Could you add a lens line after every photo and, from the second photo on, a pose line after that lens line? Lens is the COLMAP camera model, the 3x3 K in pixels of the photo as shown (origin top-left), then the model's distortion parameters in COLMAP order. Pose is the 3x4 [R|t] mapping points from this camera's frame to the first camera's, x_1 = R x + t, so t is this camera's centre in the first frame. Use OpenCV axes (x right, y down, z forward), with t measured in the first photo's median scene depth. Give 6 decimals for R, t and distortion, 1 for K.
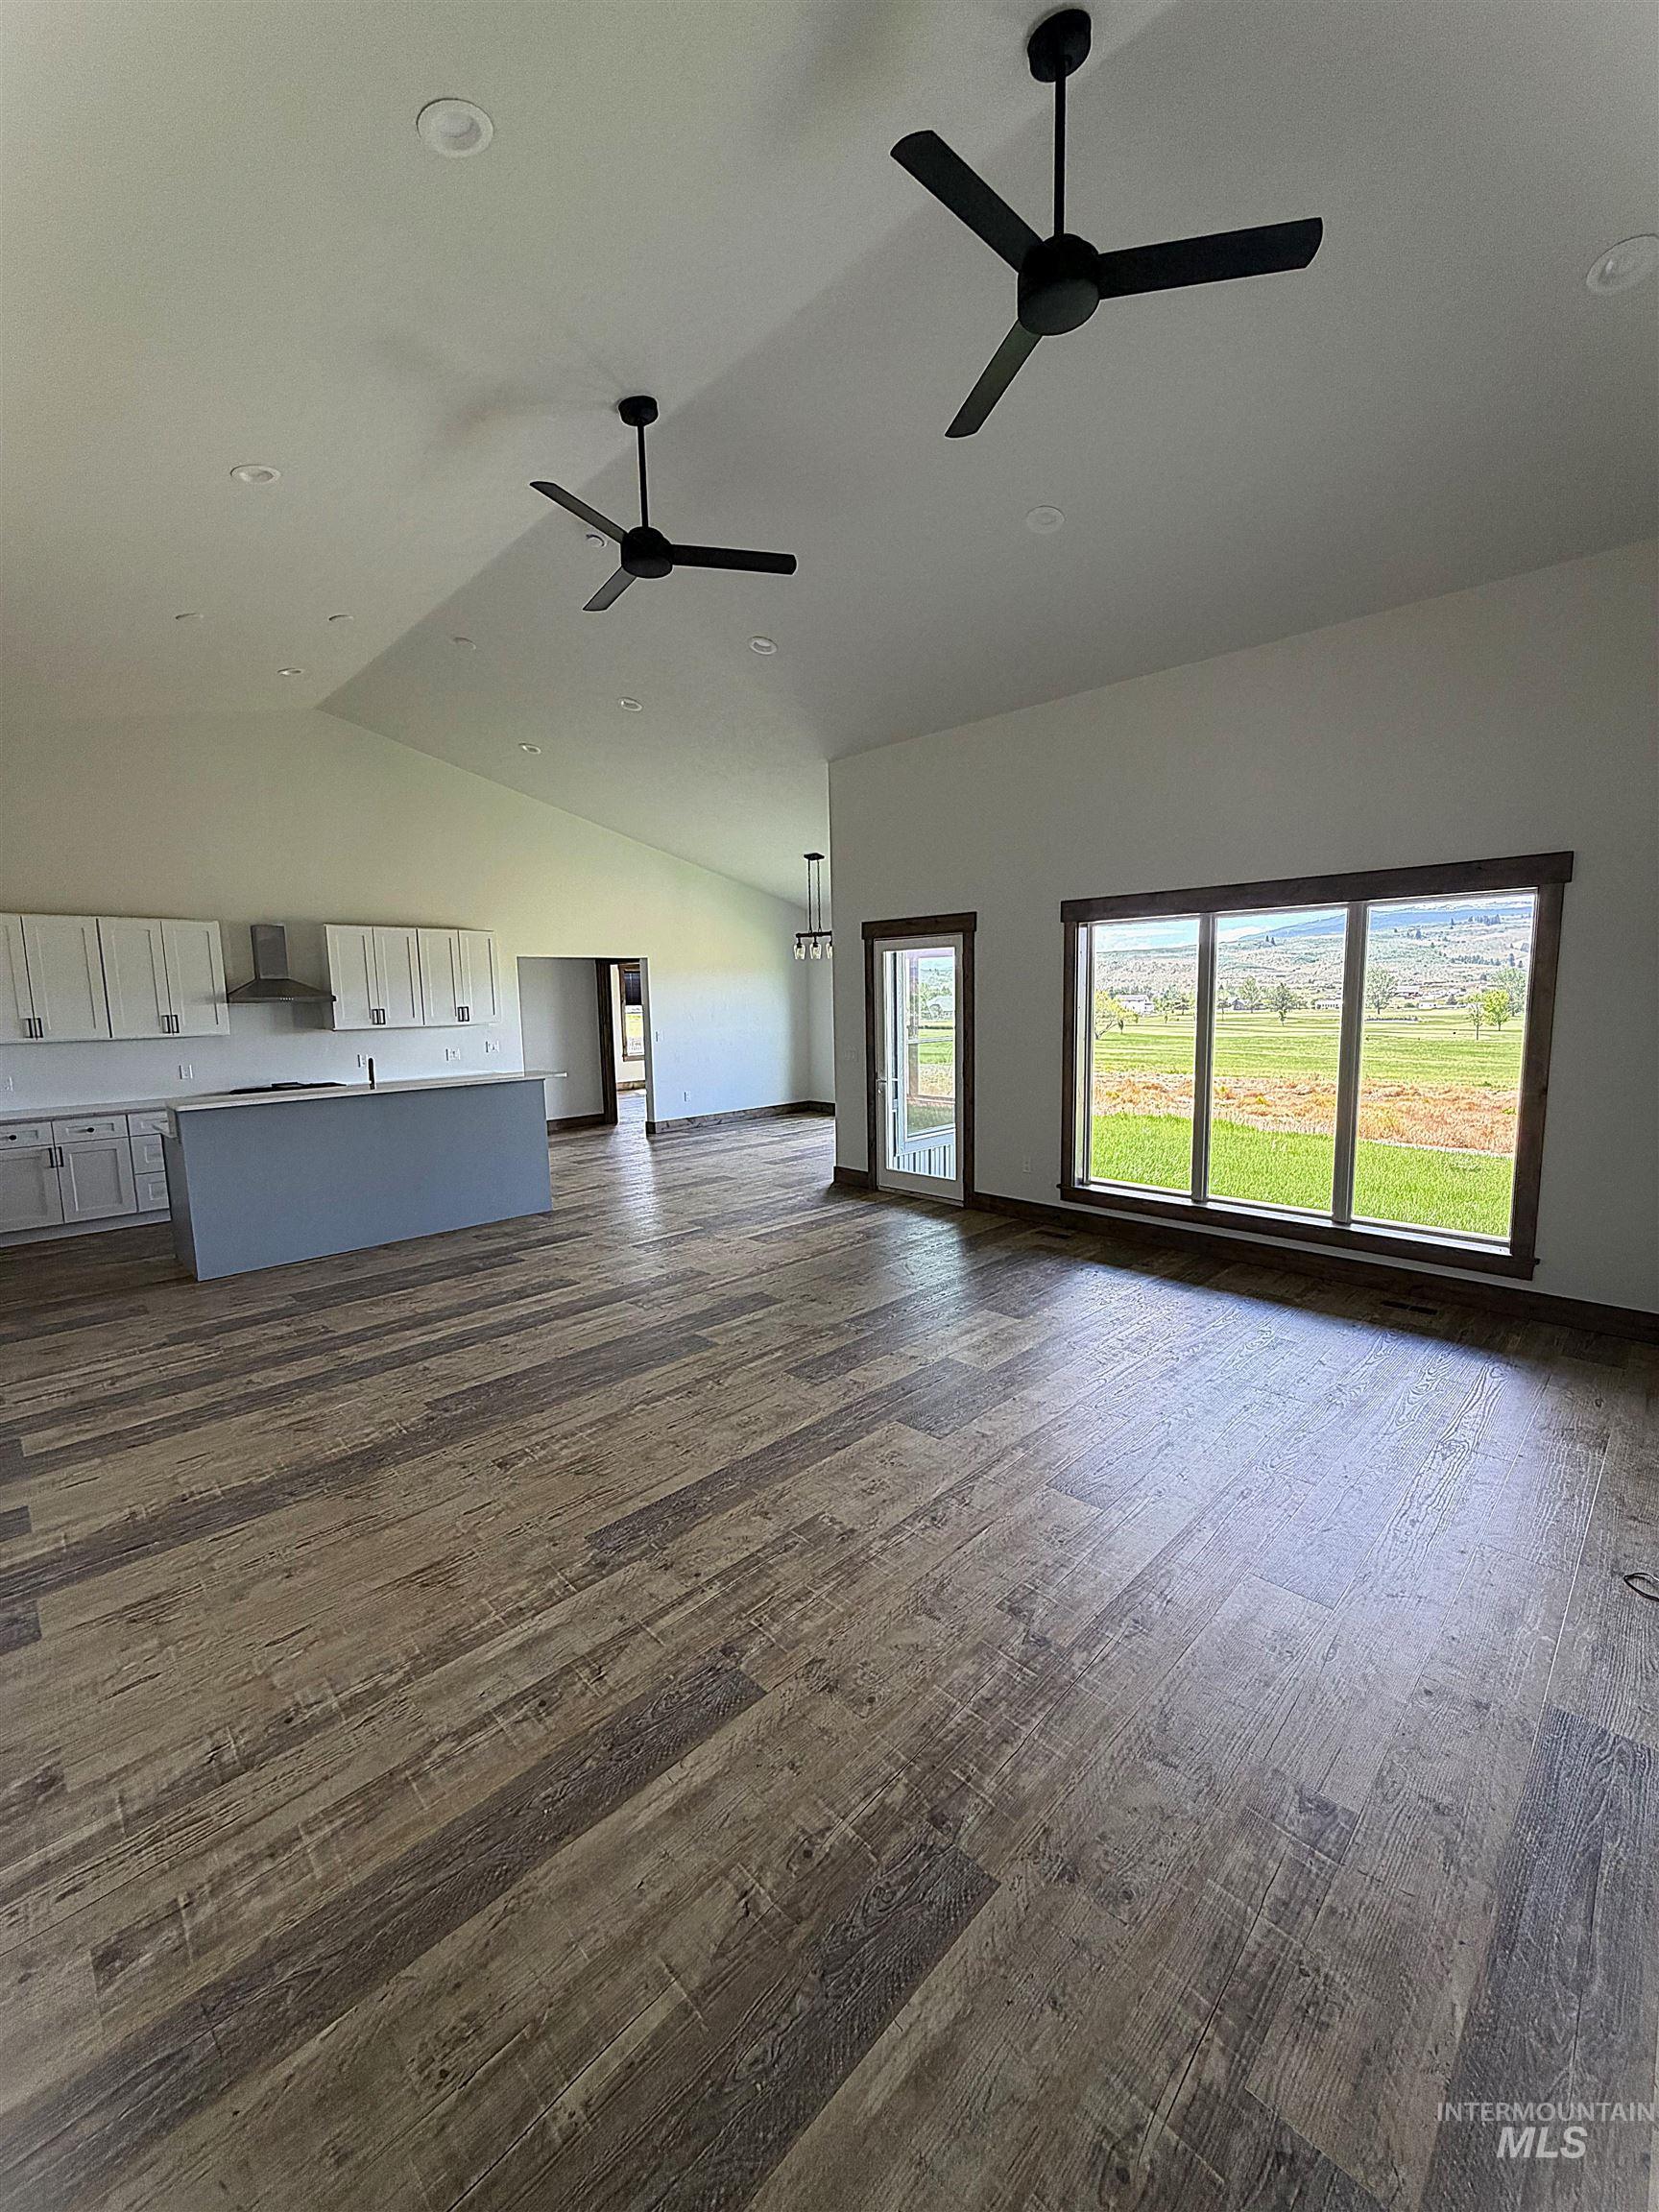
lens RADIAL K [[880.1, 0, 828.1], [0, 880.1, 1104.8], [0, 0, 1]] dist [0.000885, -0.000208]
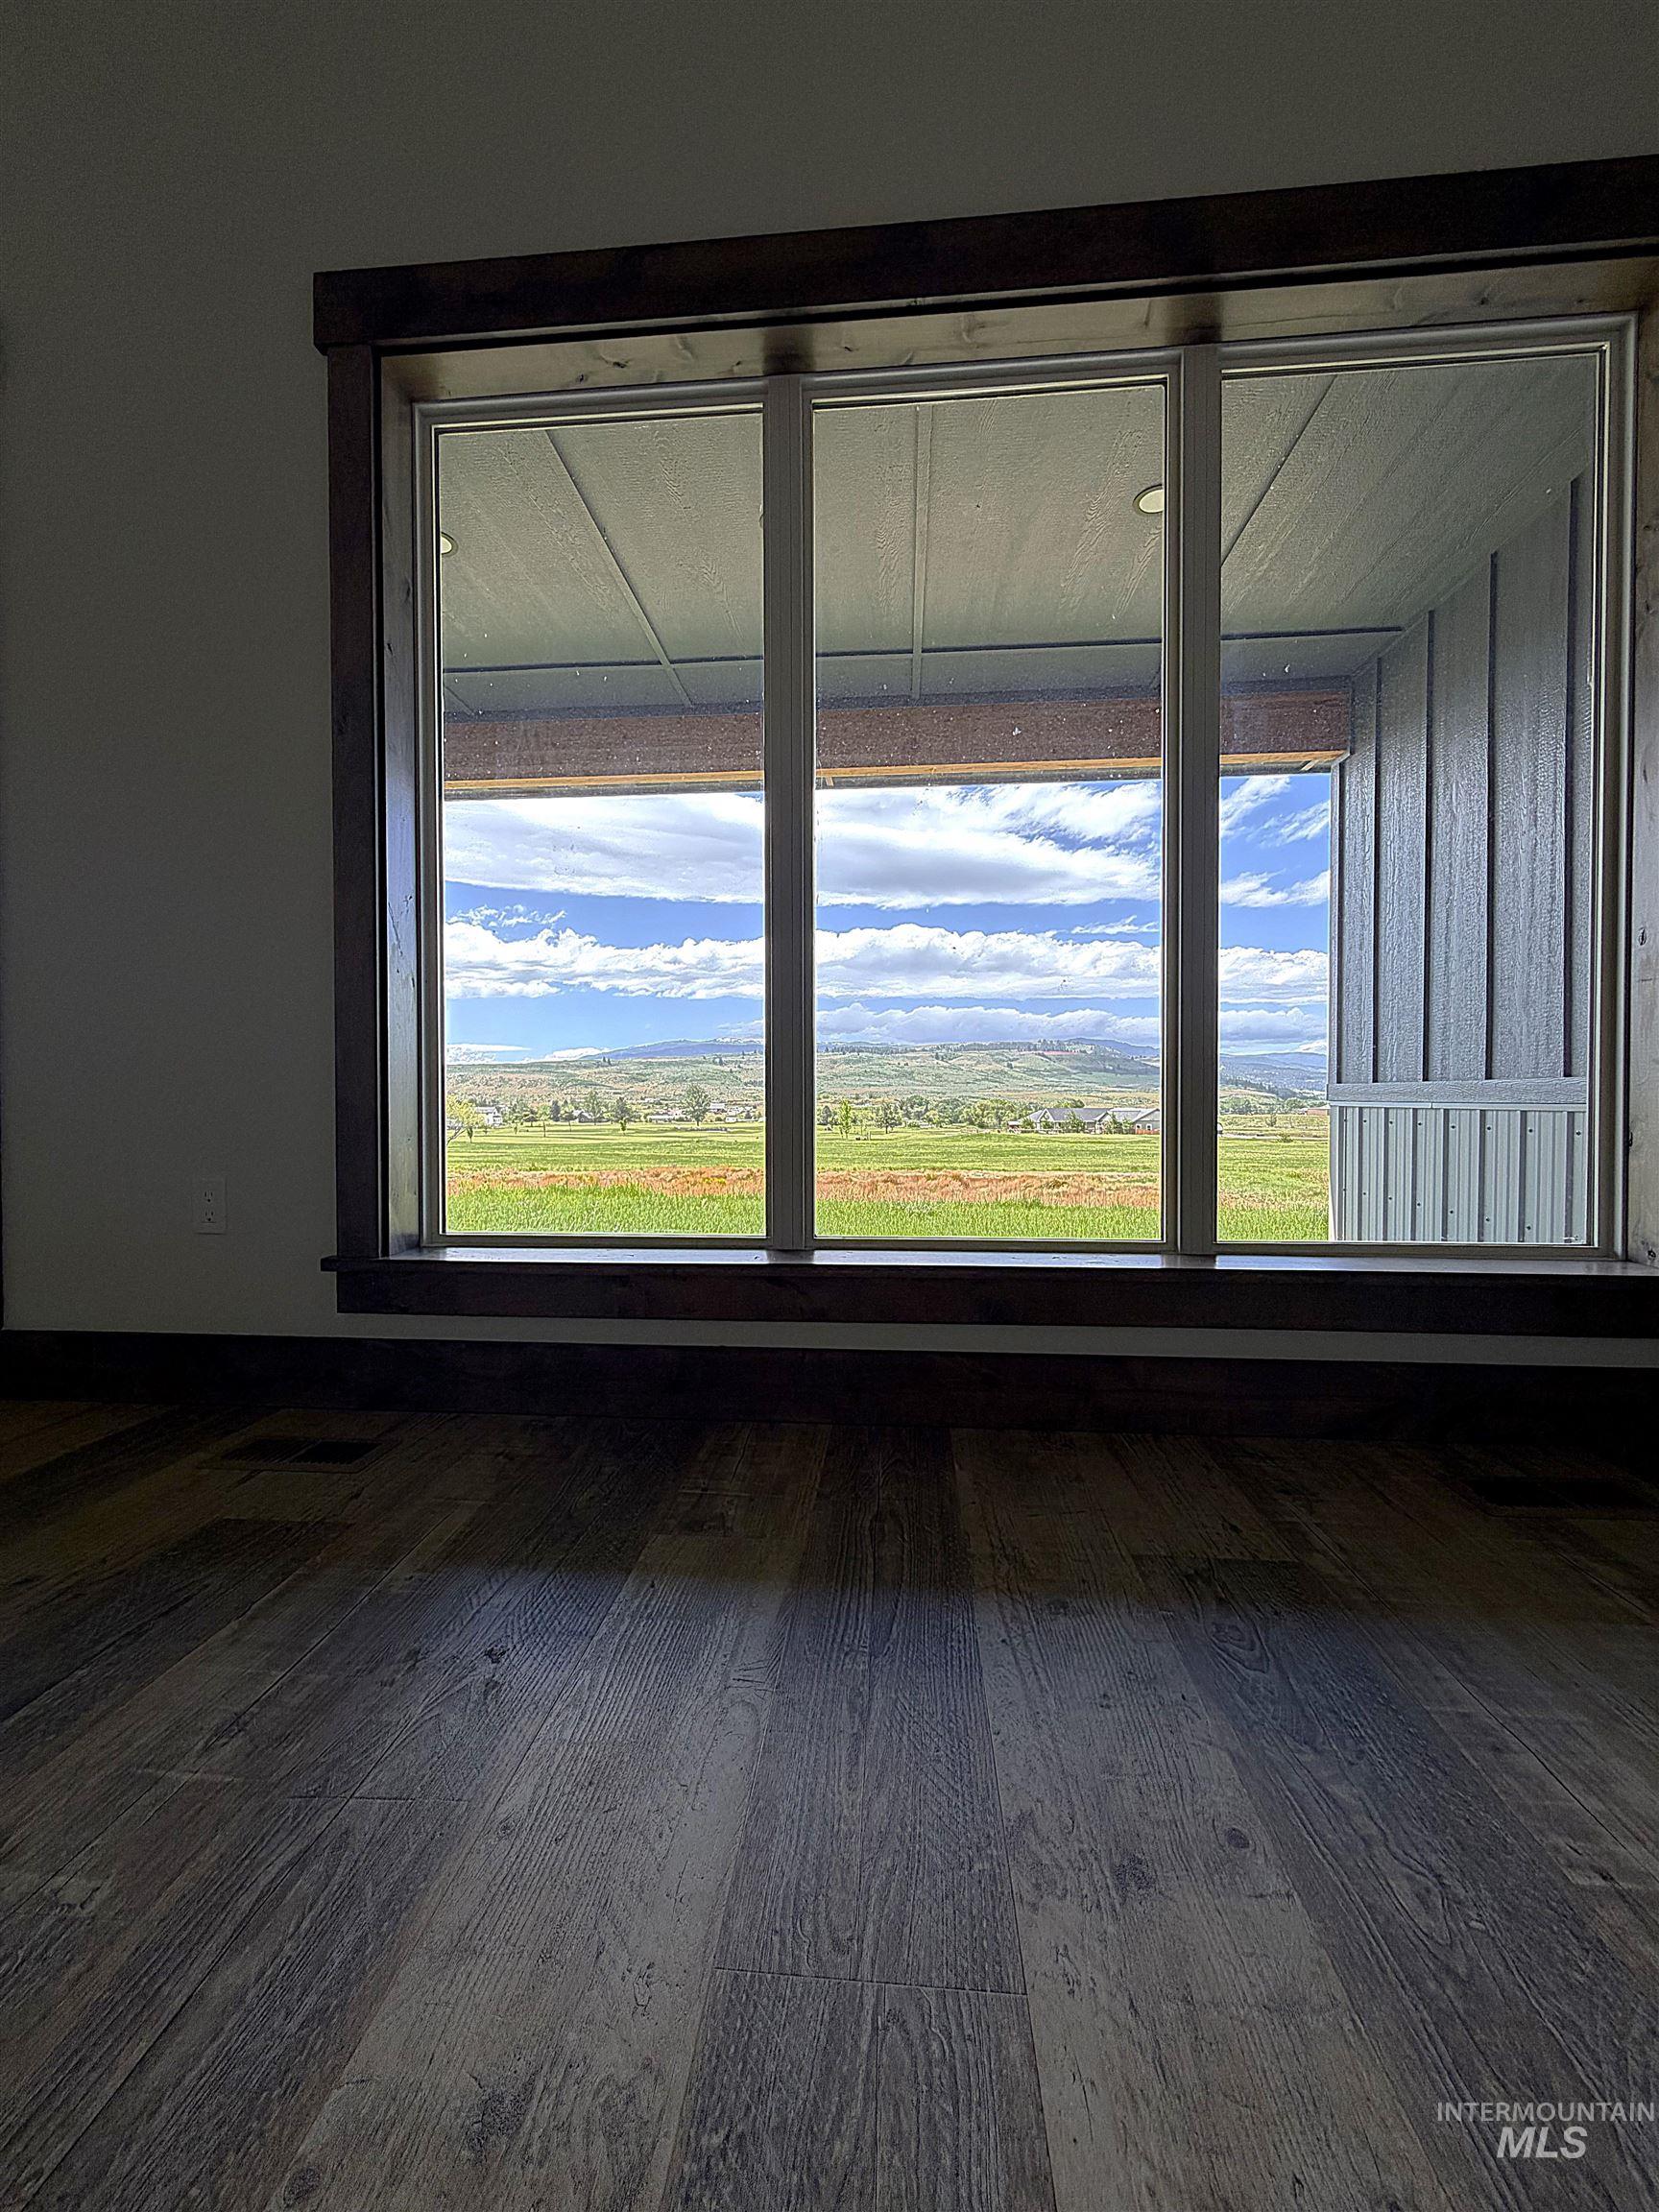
lens RADIAL K [[880.1, 0, 829.9], [0, 880.1, 1112.4], [0, 0, 1]] dist [0.000885, -0.000208]
pose [[0.758994, 0.010172, 0.651018, 0.206187], [0.068846, 0.993019, -0.095780, 0.085709], [-0.647448, 0.117517, 0.752995, 0.699040]]
